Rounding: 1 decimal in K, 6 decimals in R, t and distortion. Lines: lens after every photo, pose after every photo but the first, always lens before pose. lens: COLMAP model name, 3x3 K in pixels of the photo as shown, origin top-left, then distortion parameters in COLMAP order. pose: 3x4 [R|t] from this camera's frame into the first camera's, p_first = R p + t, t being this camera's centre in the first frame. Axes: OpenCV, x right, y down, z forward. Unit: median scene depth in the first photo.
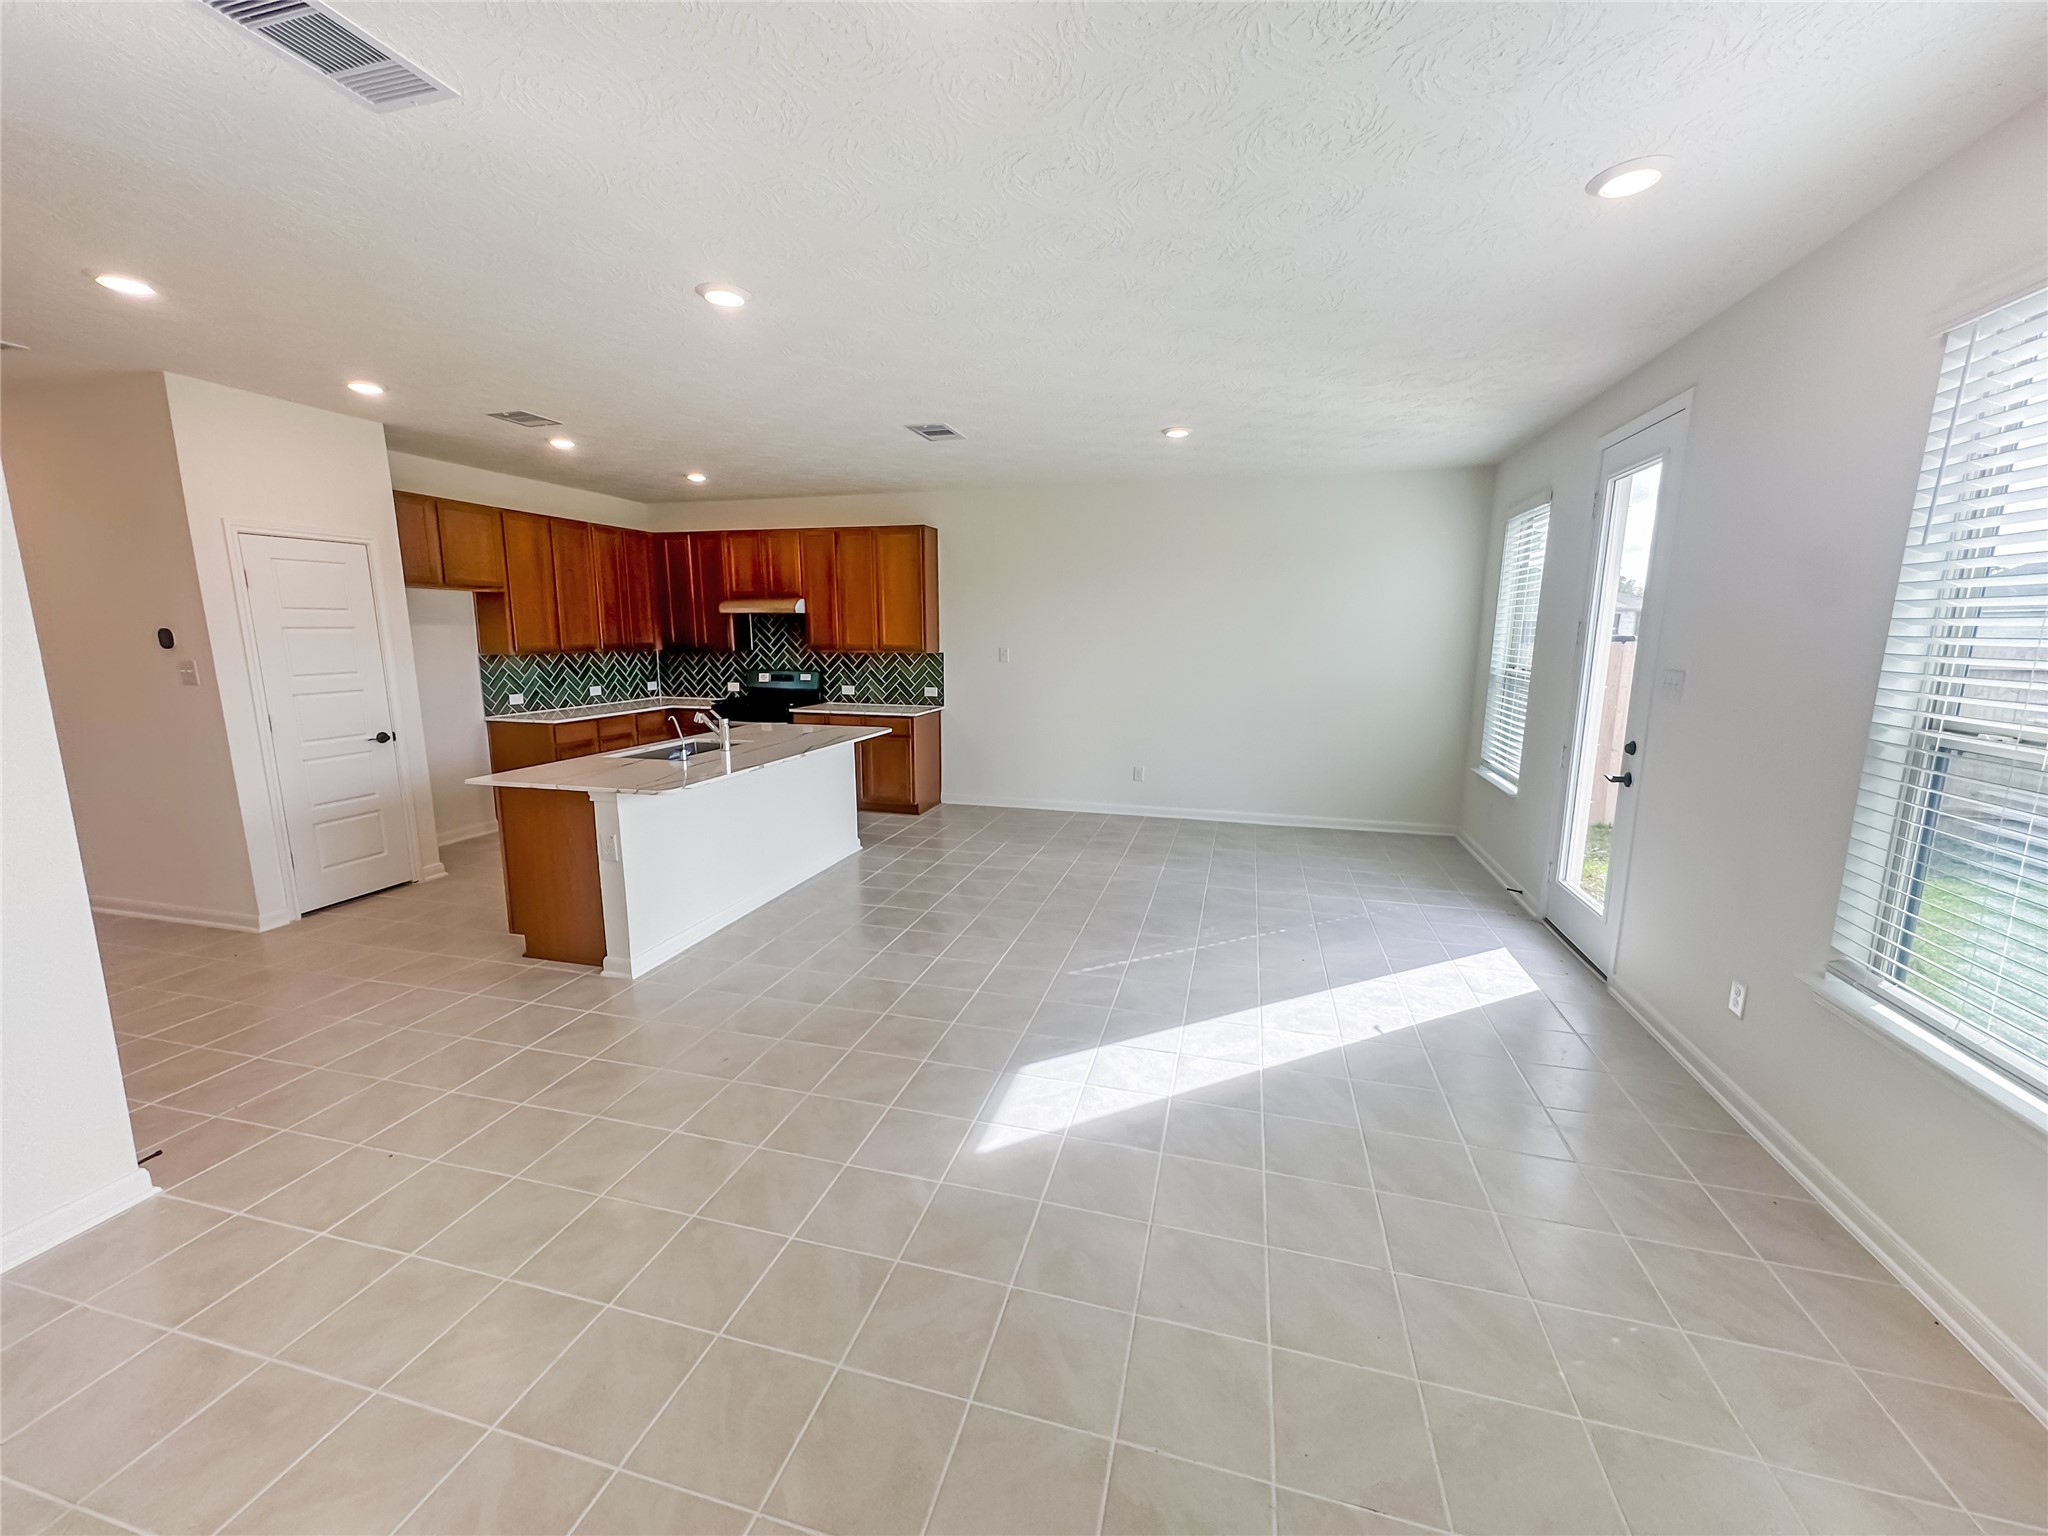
lens RADIAL K [[802.7, 0, 1028.6], [0, 802.7, 761.4], [0, 0, 1]] dist [0.015140, -0.000397]
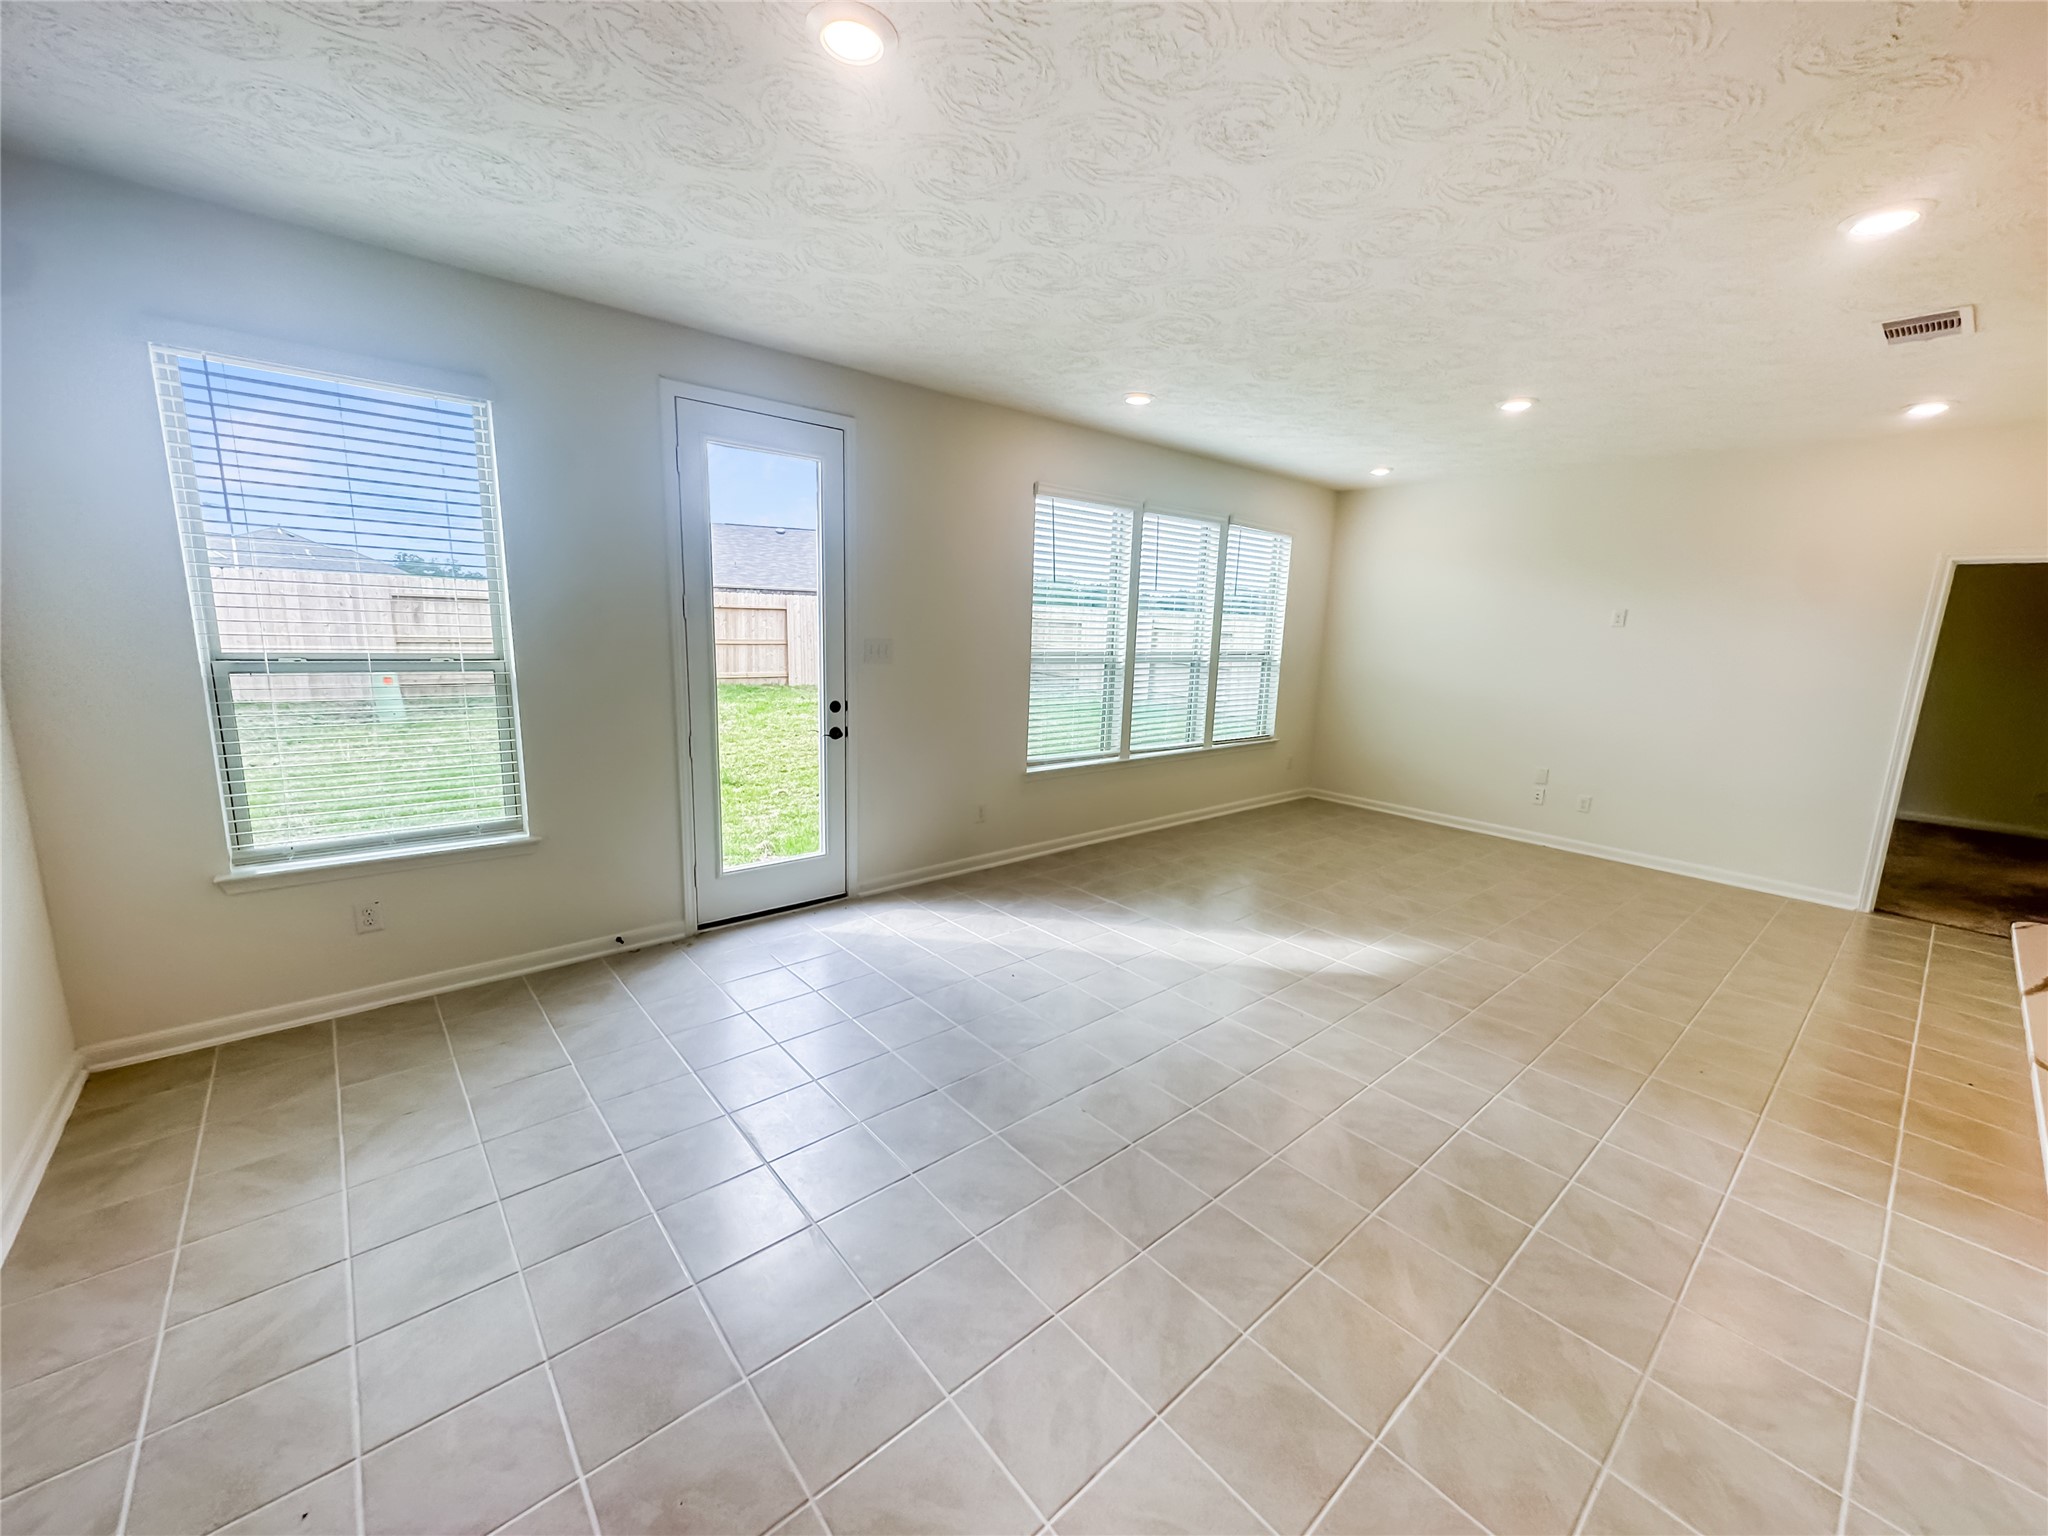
lens RADIAL K [[802.7, 0, 1027.4], [0, 802.7, 763.9], [0, 0, 1]] dist [0.015140, -0.000397]
pose [[-0.830166, -0.133340, 0.541337, -0.076911], [0.053489, 0.947450, 0.315399, -0.152458], [-0.554945, 0.290789, -0.779409, 0.921956]]
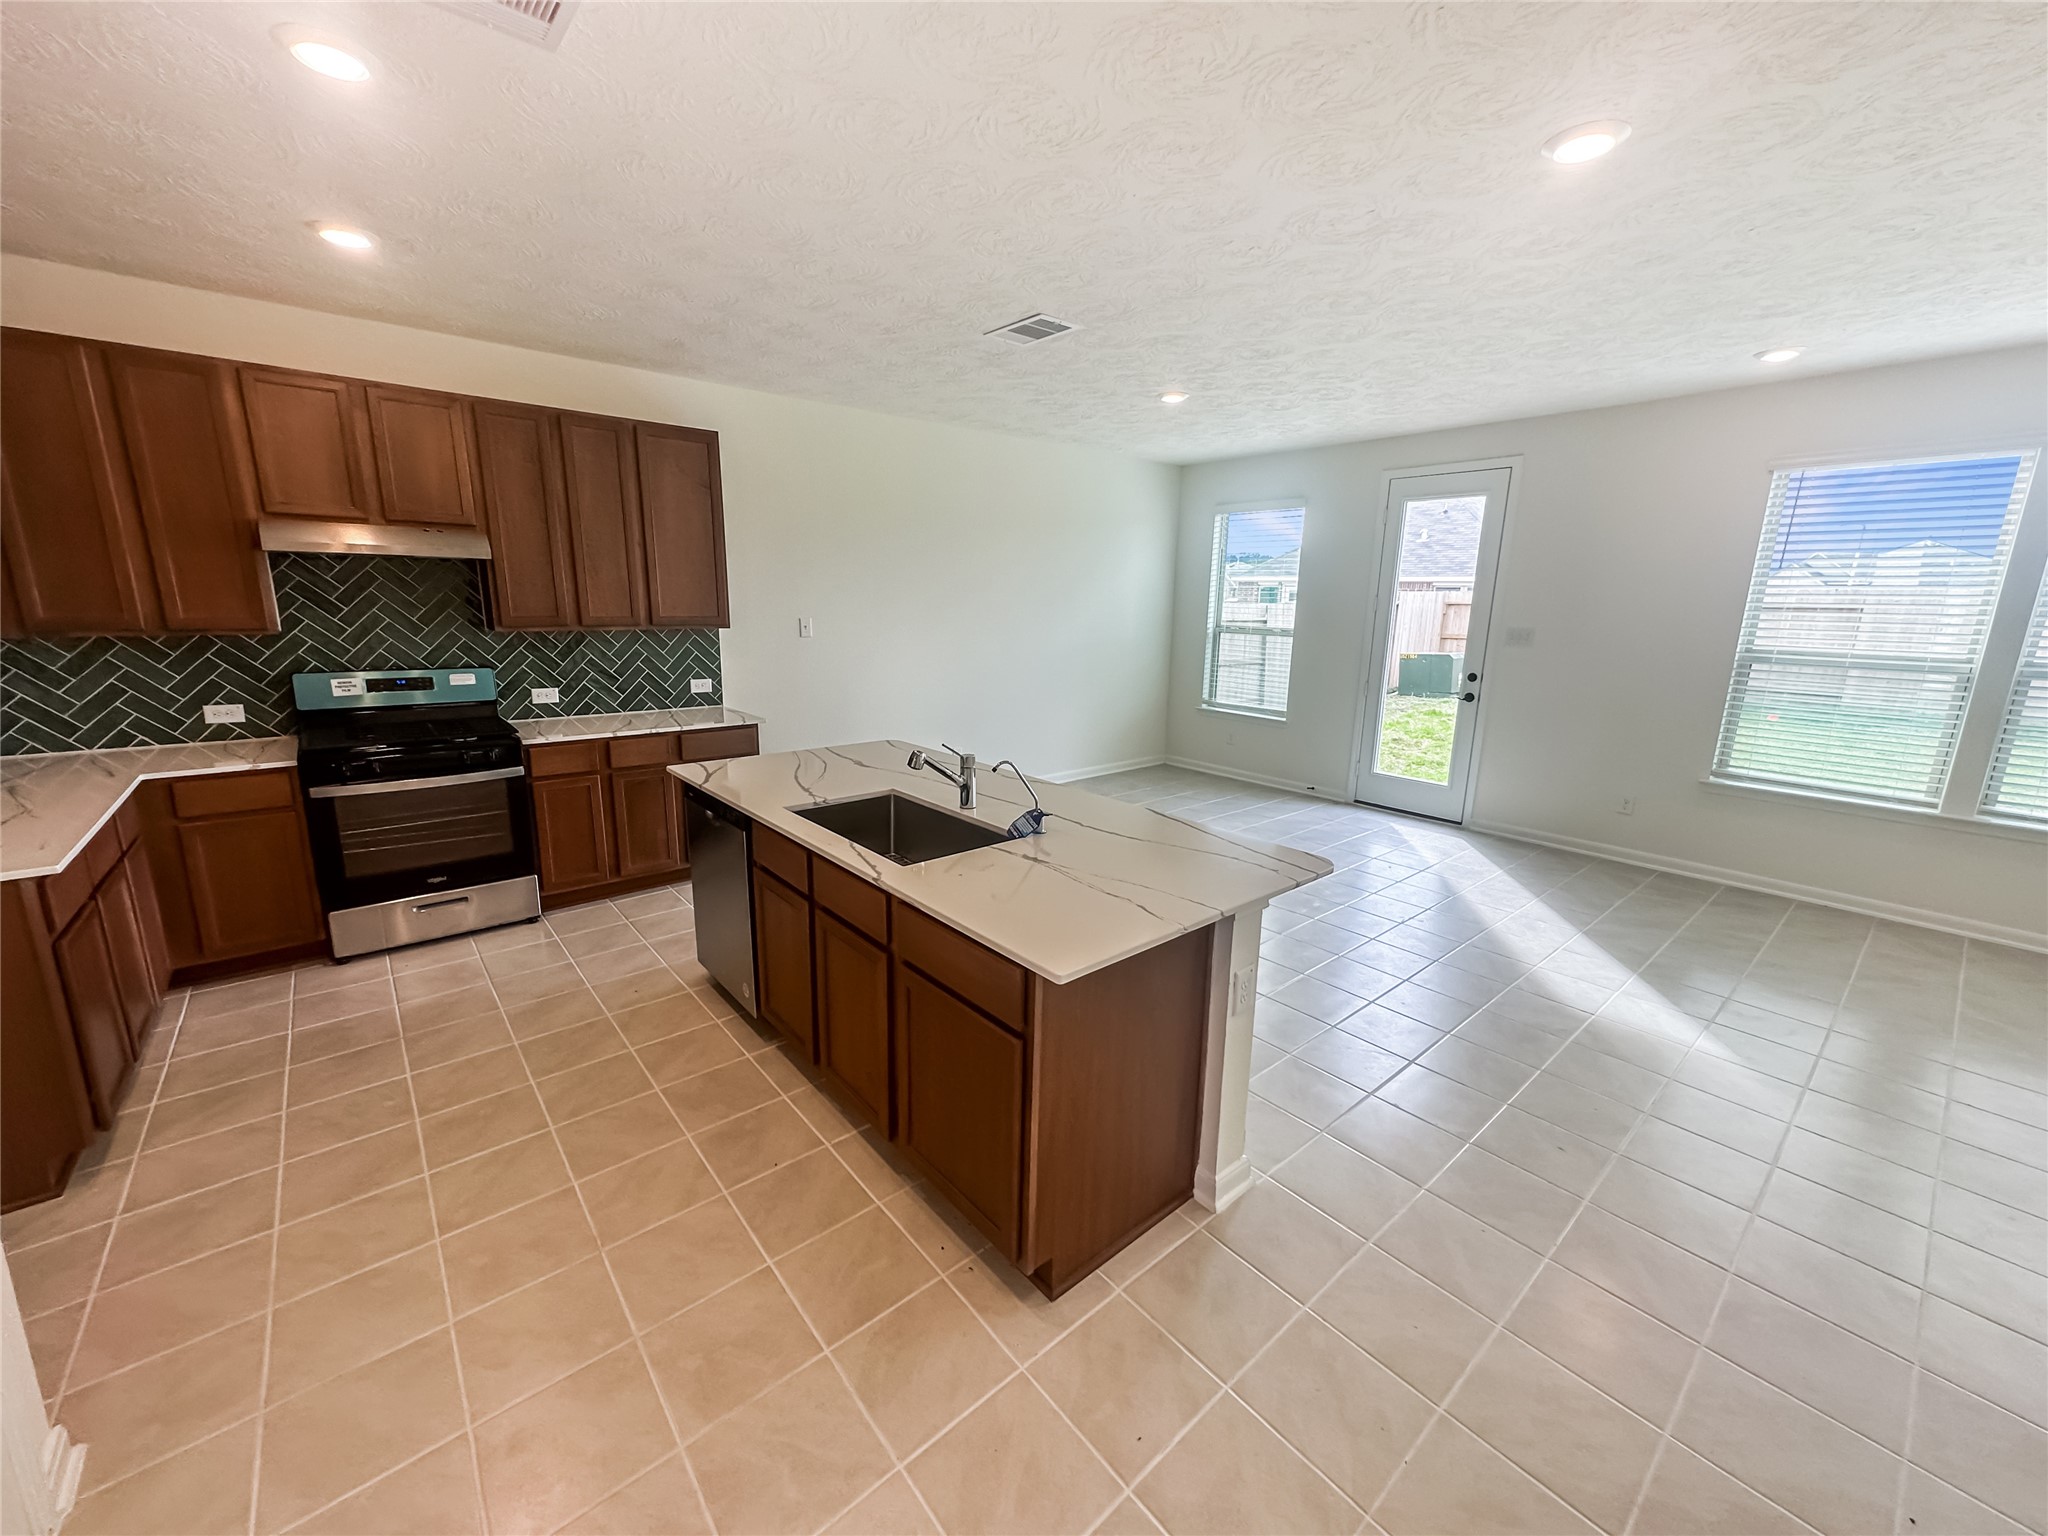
lens RADIAL K [[802.7, 0, 1027.4], [0, 802.7, 760.1], [0, 0, 1]] dist [0.015140, -0.000397]
pose [[0.564999, -0.162888, 0.808853, -0.548723], [0.119933, 0.986121, 0.114811, -0.073660], [-0.816328, 0.032140, 0.576693, 0.412652]]
